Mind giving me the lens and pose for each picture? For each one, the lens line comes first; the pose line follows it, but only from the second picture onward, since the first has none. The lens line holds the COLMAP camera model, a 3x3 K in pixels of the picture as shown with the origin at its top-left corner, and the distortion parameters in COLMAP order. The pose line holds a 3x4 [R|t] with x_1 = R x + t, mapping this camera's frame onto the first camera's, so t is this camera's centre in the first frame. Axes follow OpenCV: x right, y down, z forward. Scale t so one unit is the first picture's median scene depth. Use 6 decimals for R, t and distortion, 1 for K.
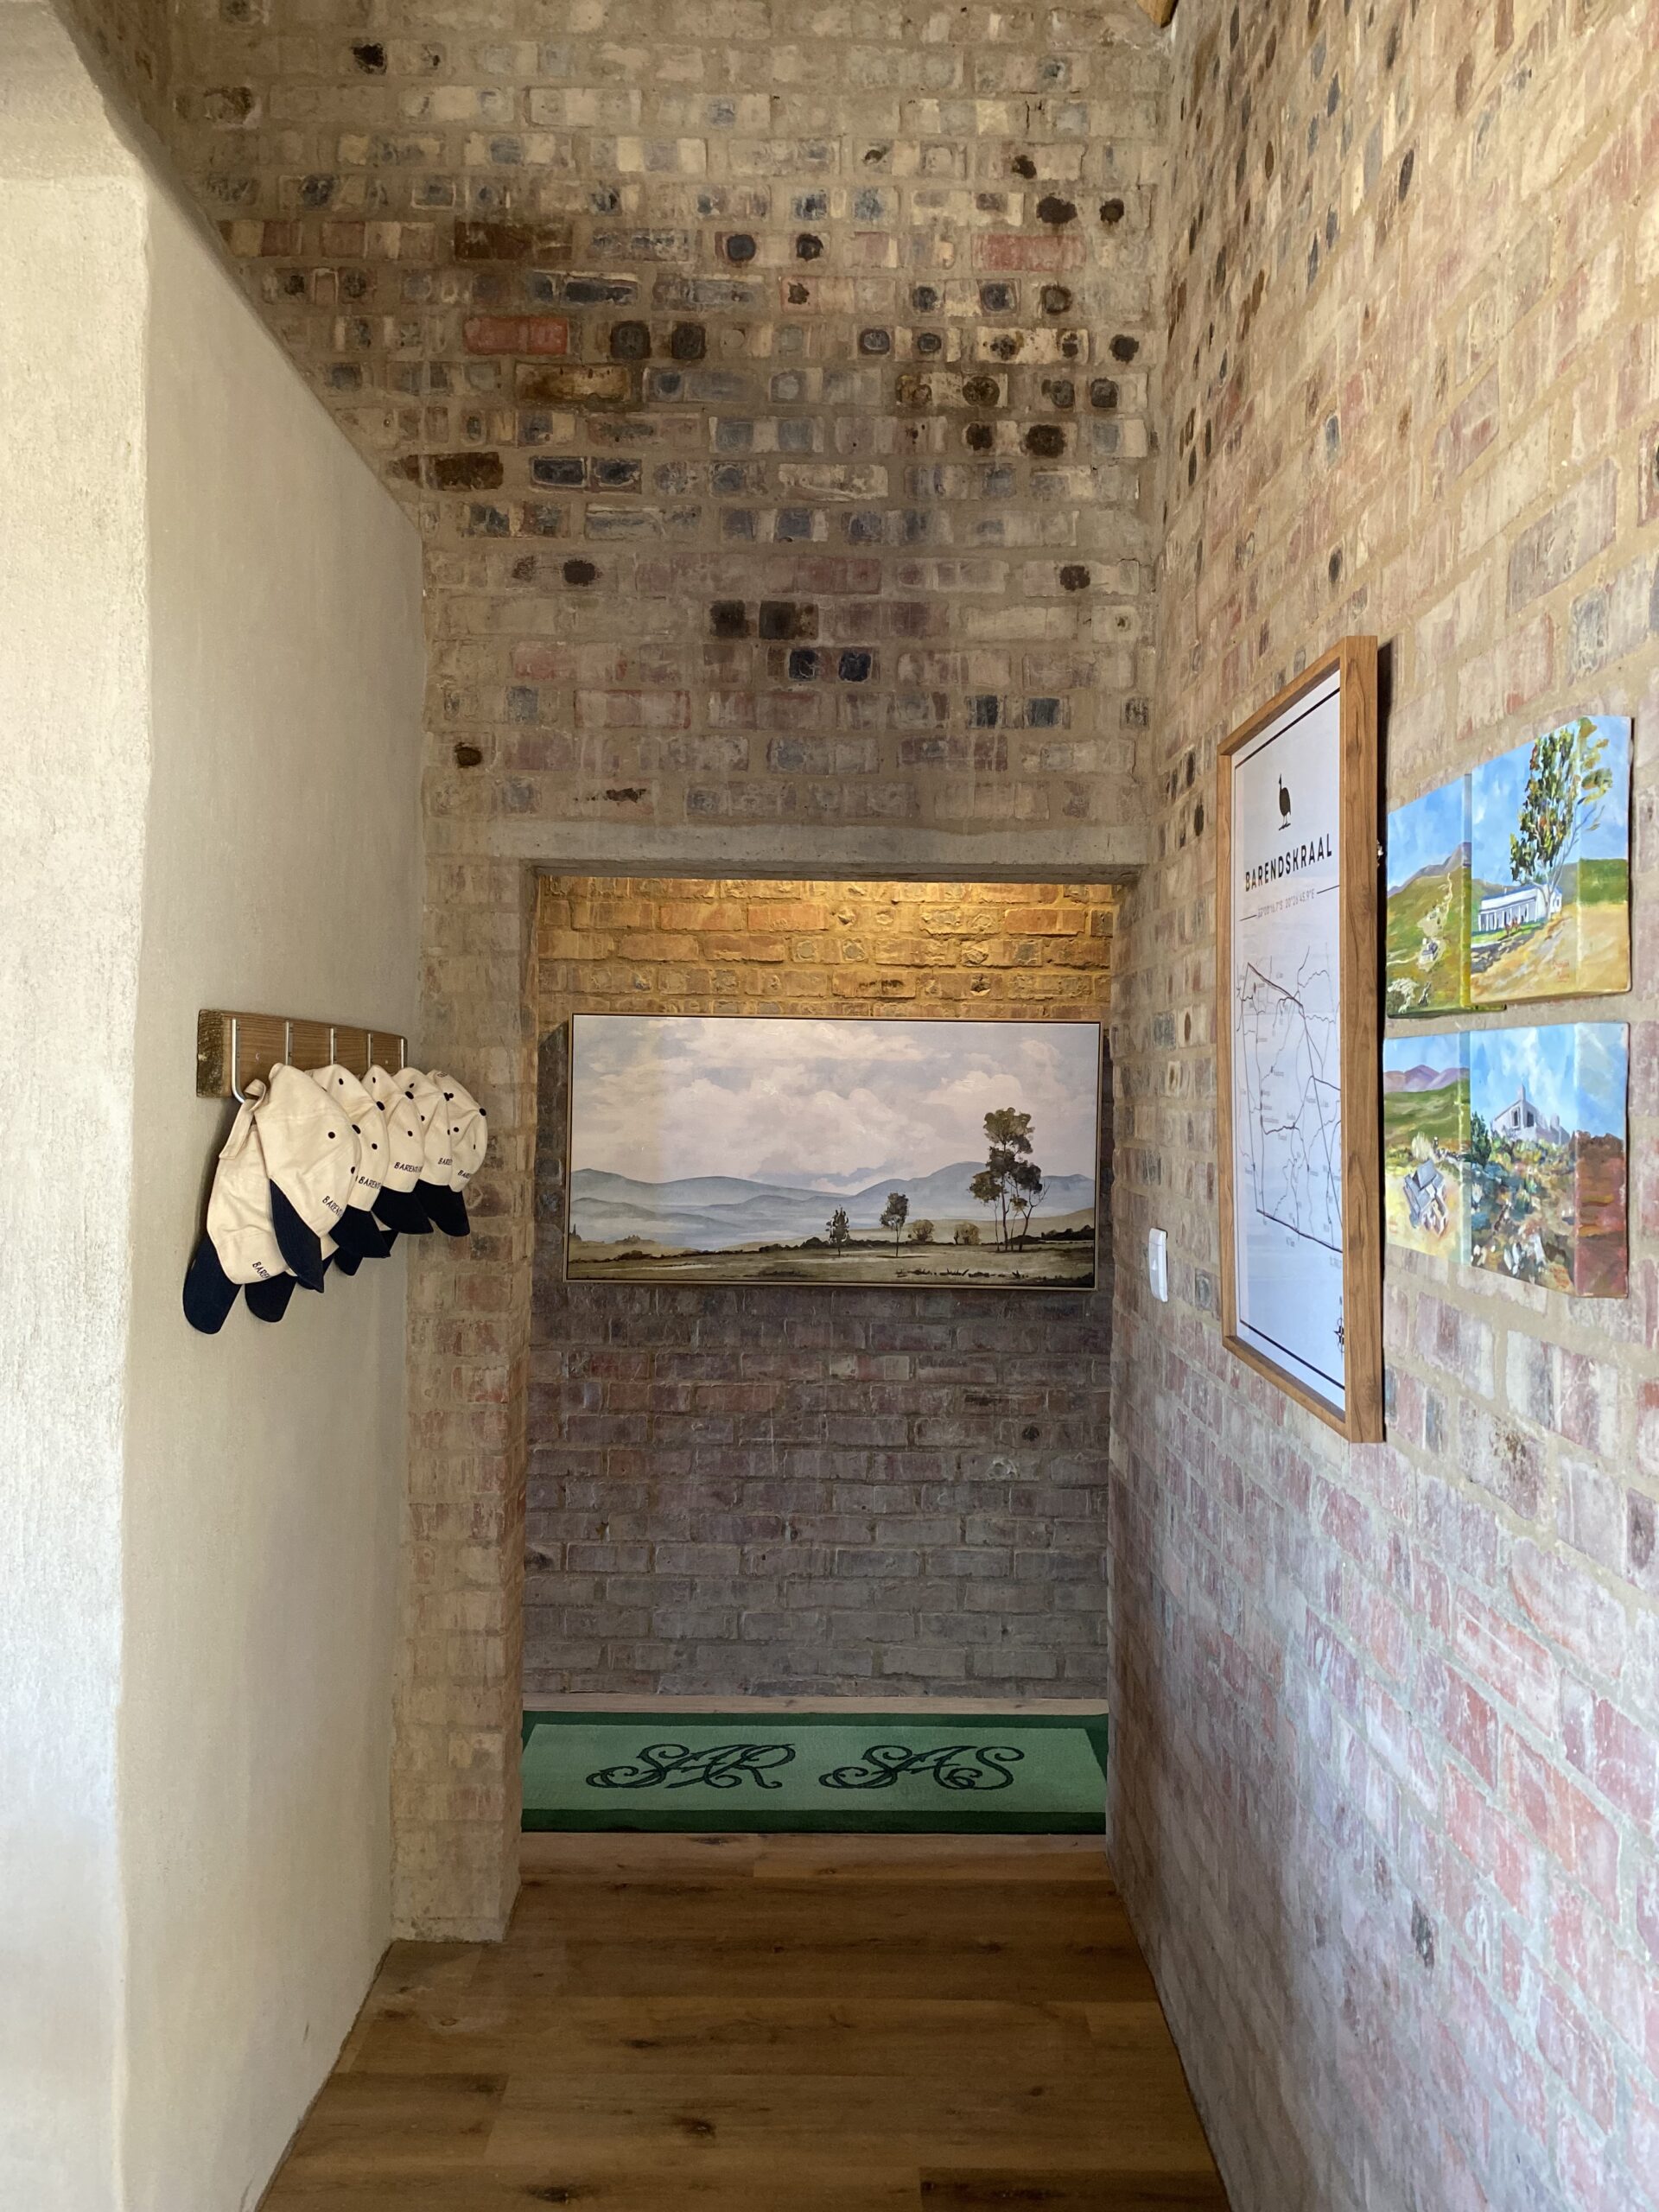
lens RADIAL K [[1660.6, 0, 829.5], [0, 1660.6, 1106.0], [0, 0, 1]] dist [0.006929, 0.010536]
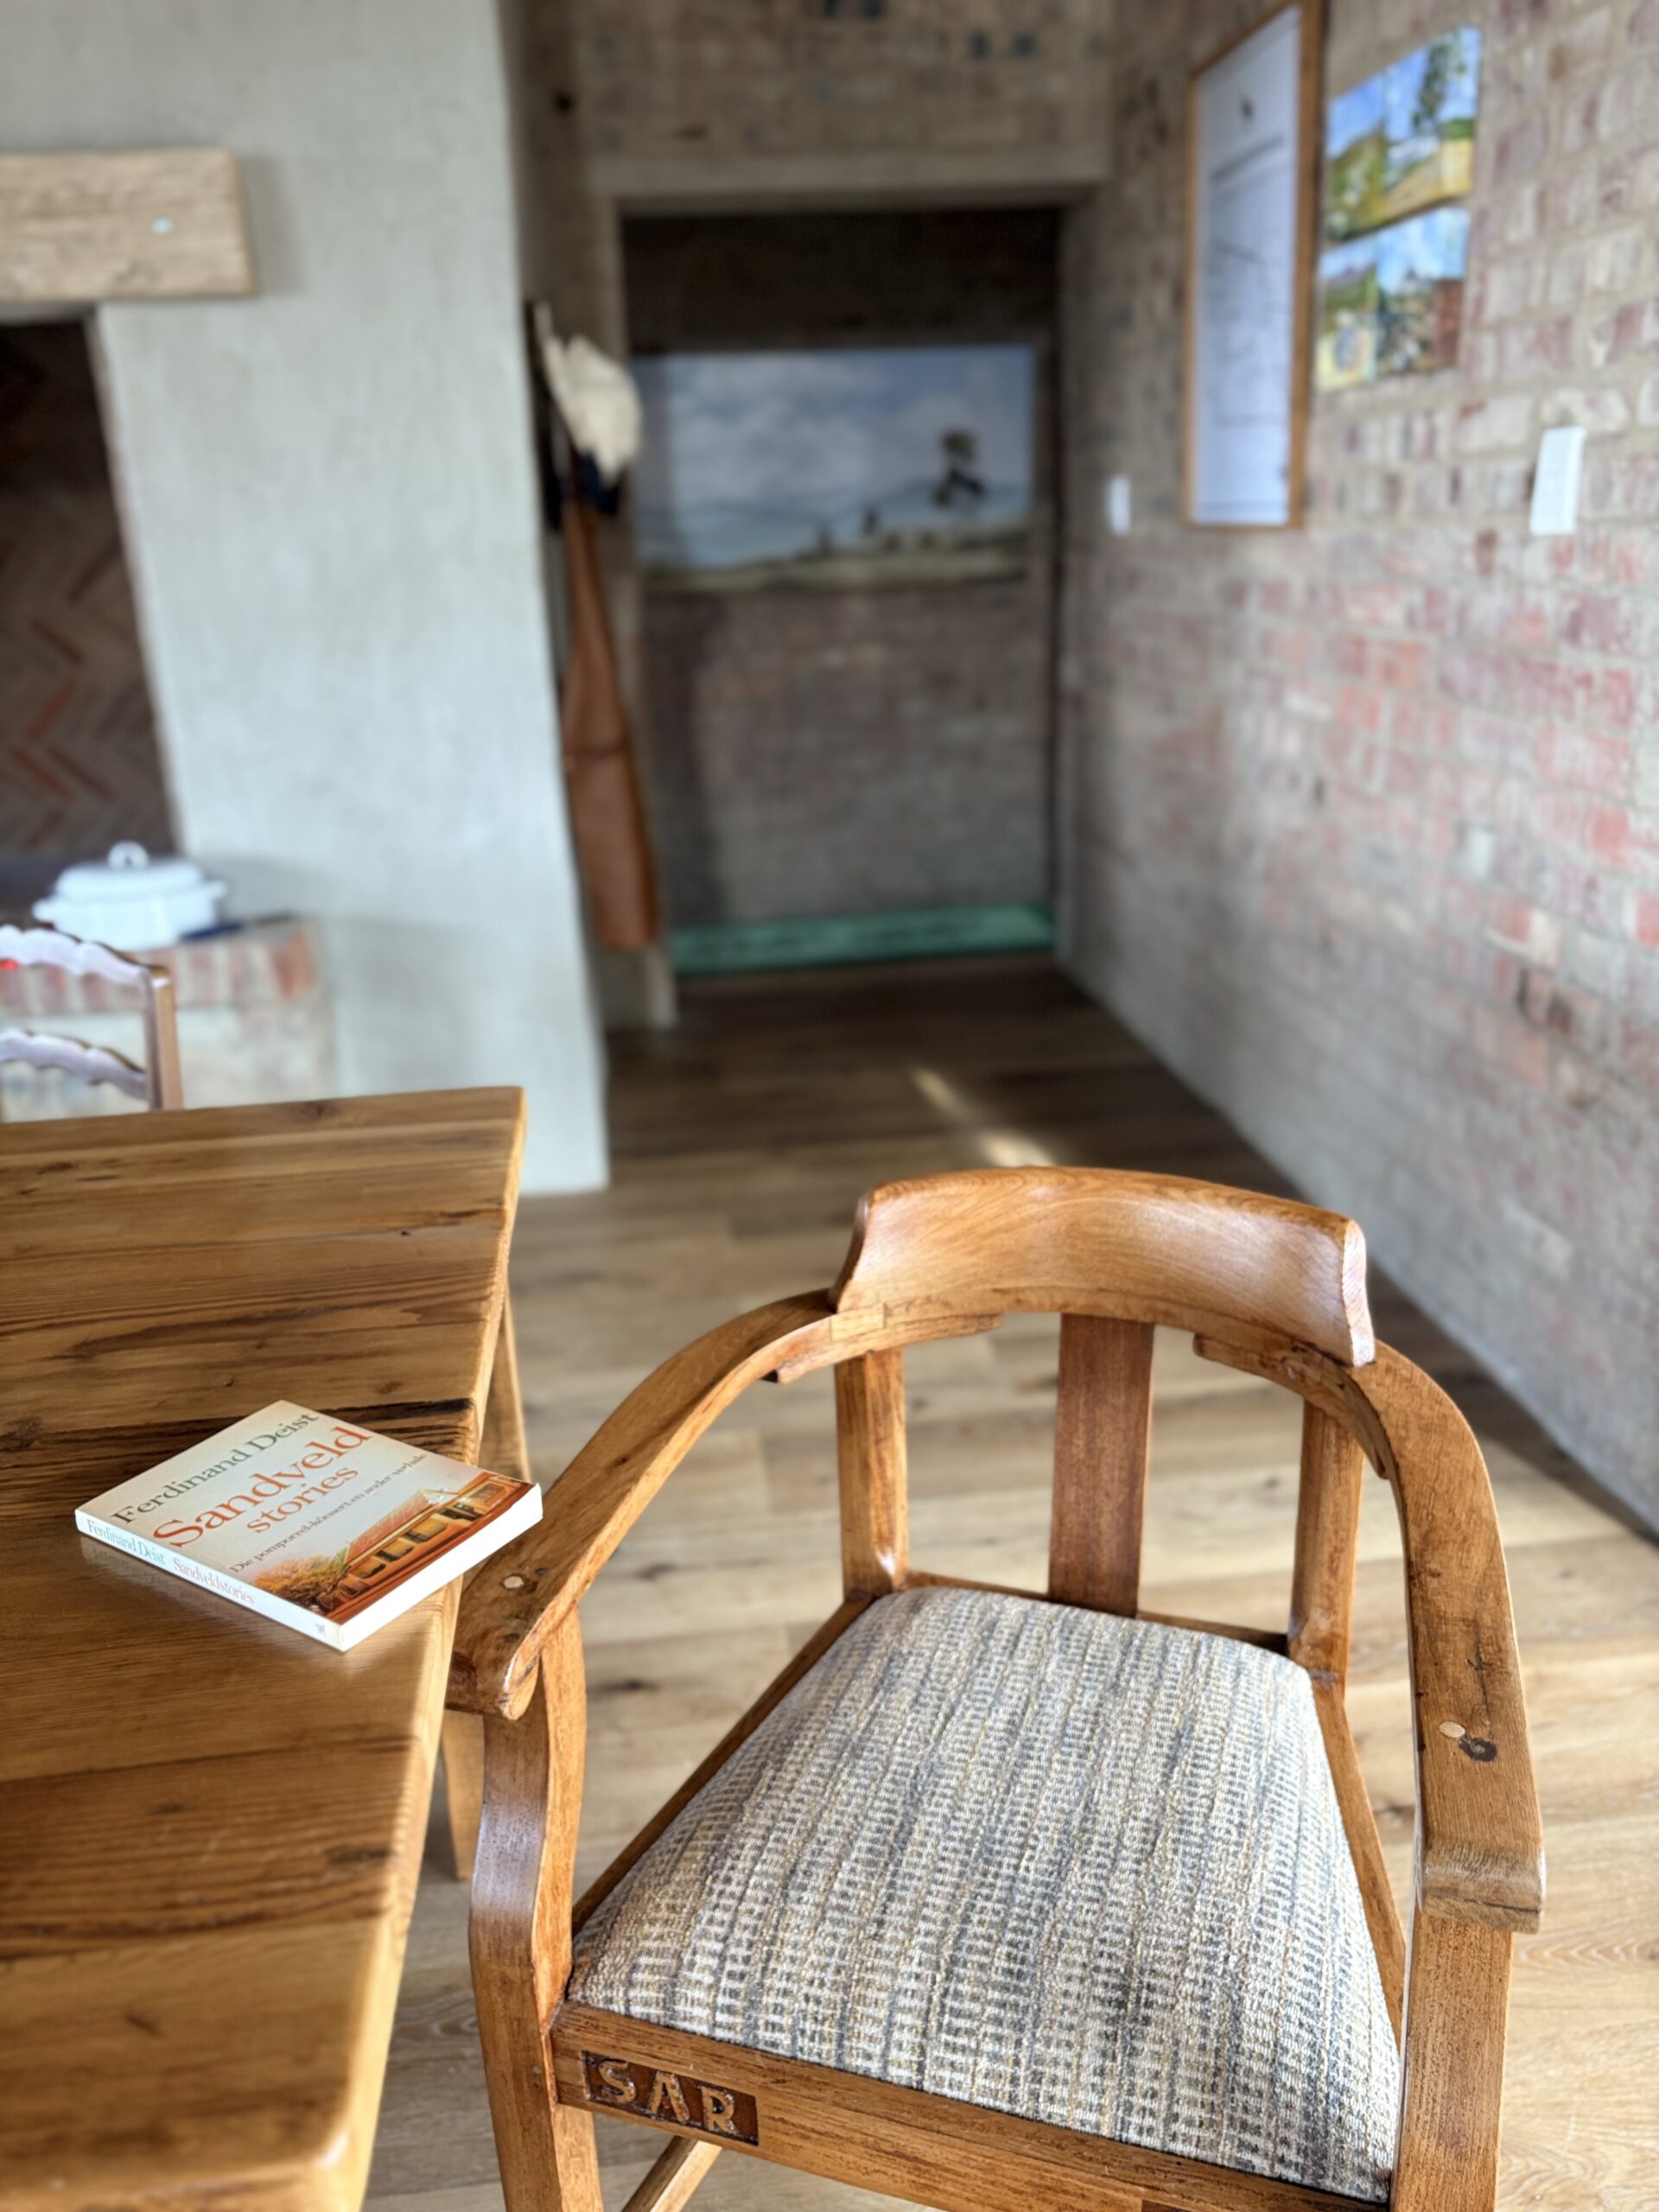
lens RADIAL K [[1570.7, 0, 829.5], [0, 1570.7, 1106.0], [0, 0, 1]] dist [0.004764, -0.044291]
pose [[0.993451, -0.086086, 0.075125, -0.173503], [0.054715, 0.935662, 0.348631, 0.091542], [-0.100304, -0.342237, 0.934245, -0.349739]]
